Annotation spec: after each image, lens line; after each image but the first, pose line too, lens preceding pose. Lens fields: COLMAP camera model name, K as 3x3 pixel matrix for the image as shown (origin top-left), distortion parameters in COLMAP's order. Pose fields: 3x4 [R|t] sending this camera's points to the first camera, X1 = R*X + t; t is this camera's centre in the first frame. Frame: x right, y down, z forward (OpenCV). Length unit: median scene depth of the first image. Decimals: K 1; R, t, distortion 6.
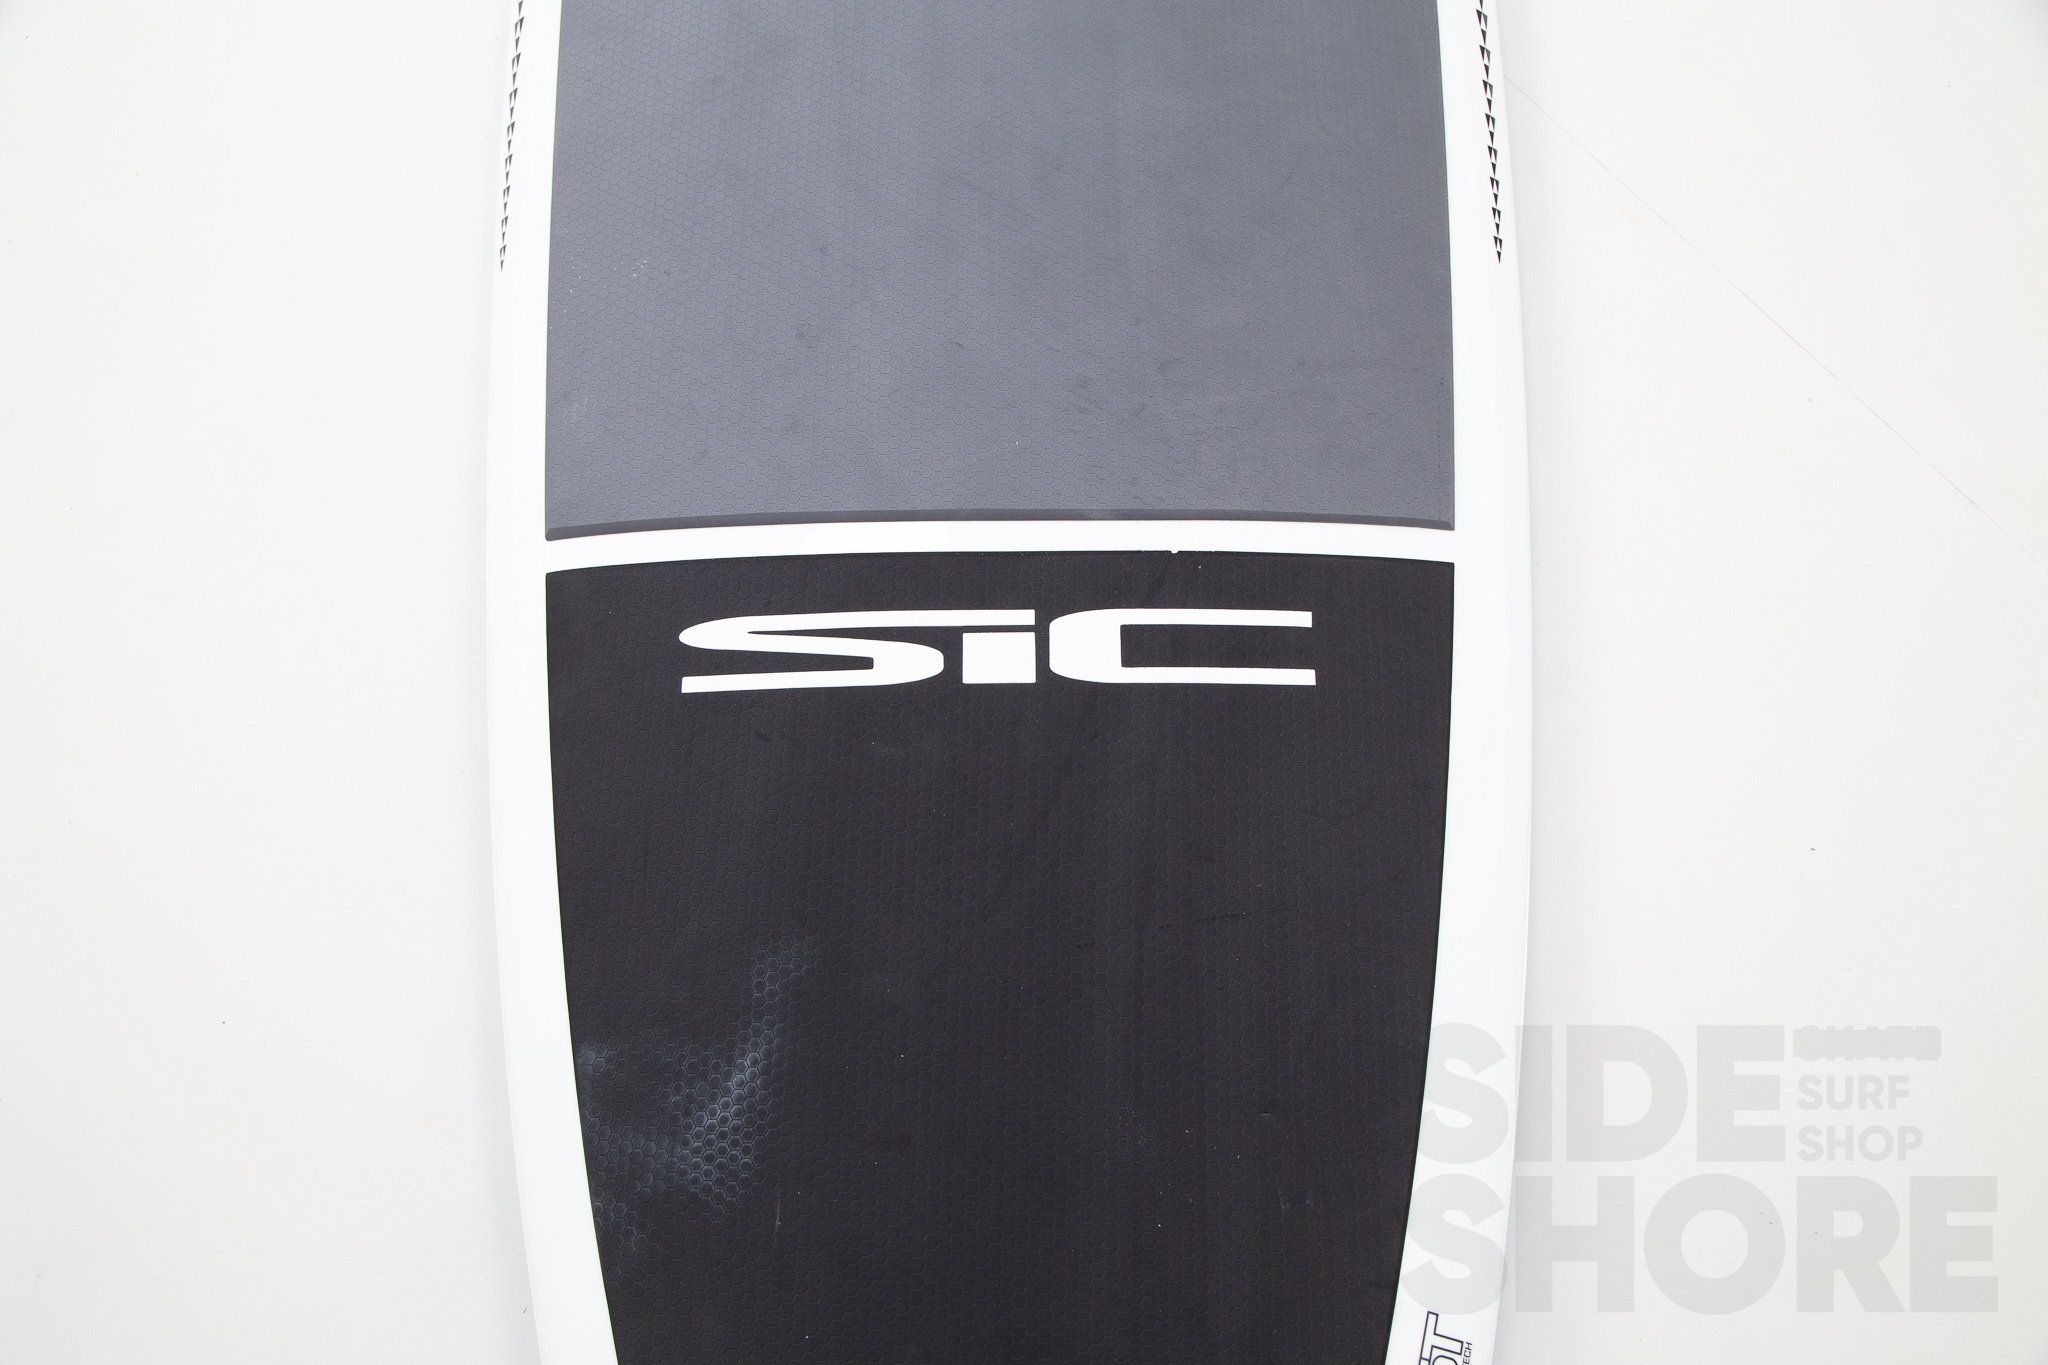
lens RADIAL K [[1926.1, 0, 1016.4], [0, 1926.1, 679.9], [0, 0, 1]] dist [-0.061674, 0.000000]
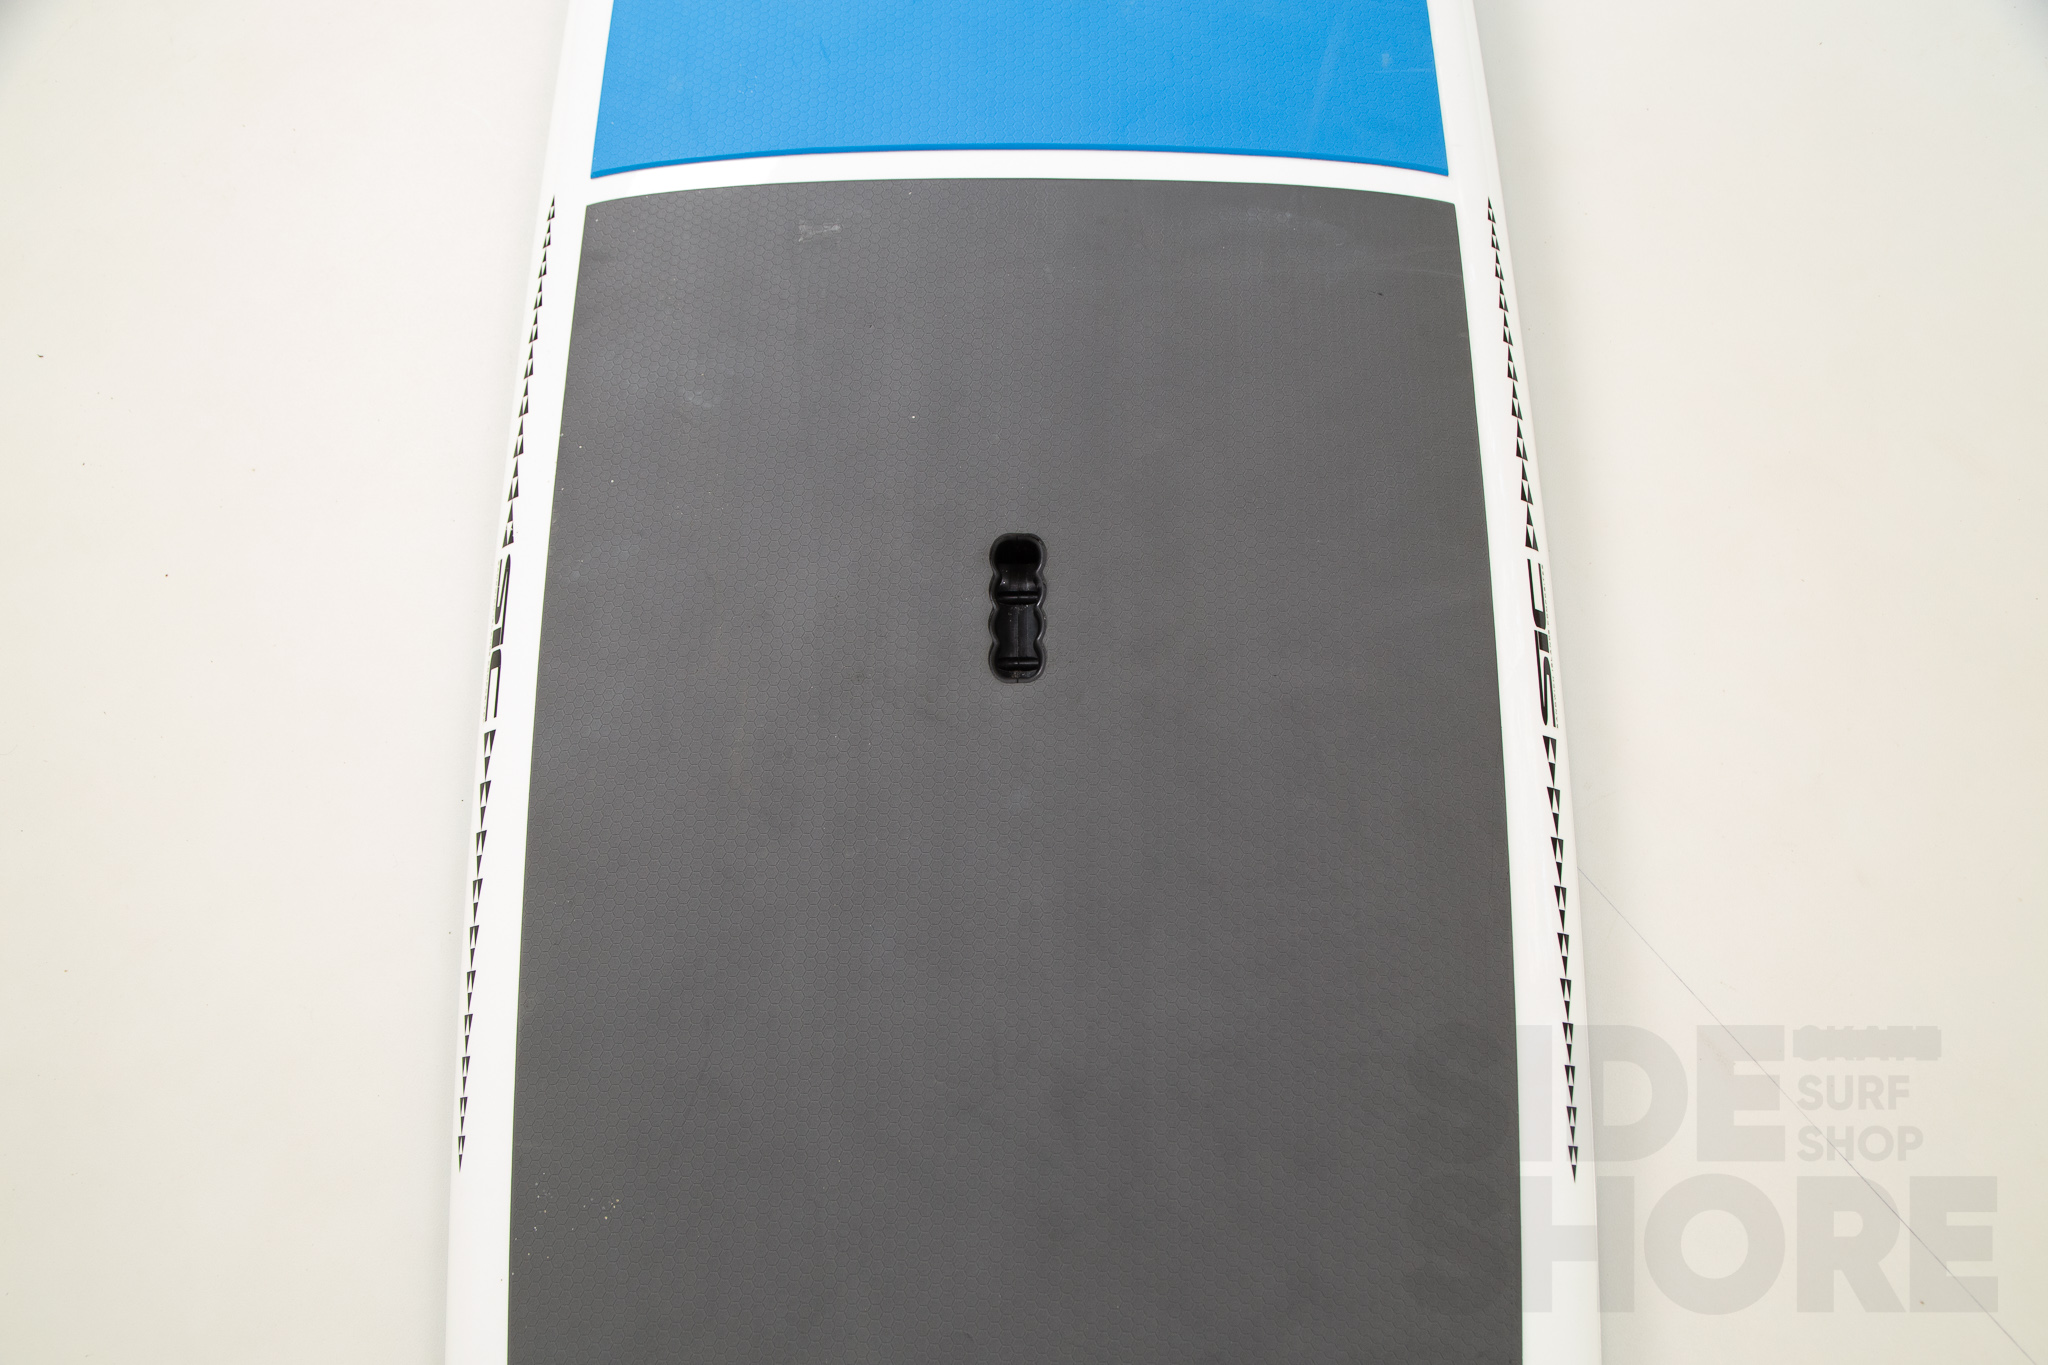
lens RADIAL K [[1926.1, 0, 1013.0], [0, 1926.1, 696.1], [0, 0, 1]] dist [-0.061674, 0.000000]
pose [[0.999937, 0.007079, -0.008763, -0.003316], [-0.007126, 0.999960, -0.005390, -0.434251], [0.008725, 0.005452, 0.999947, 0.104743]]
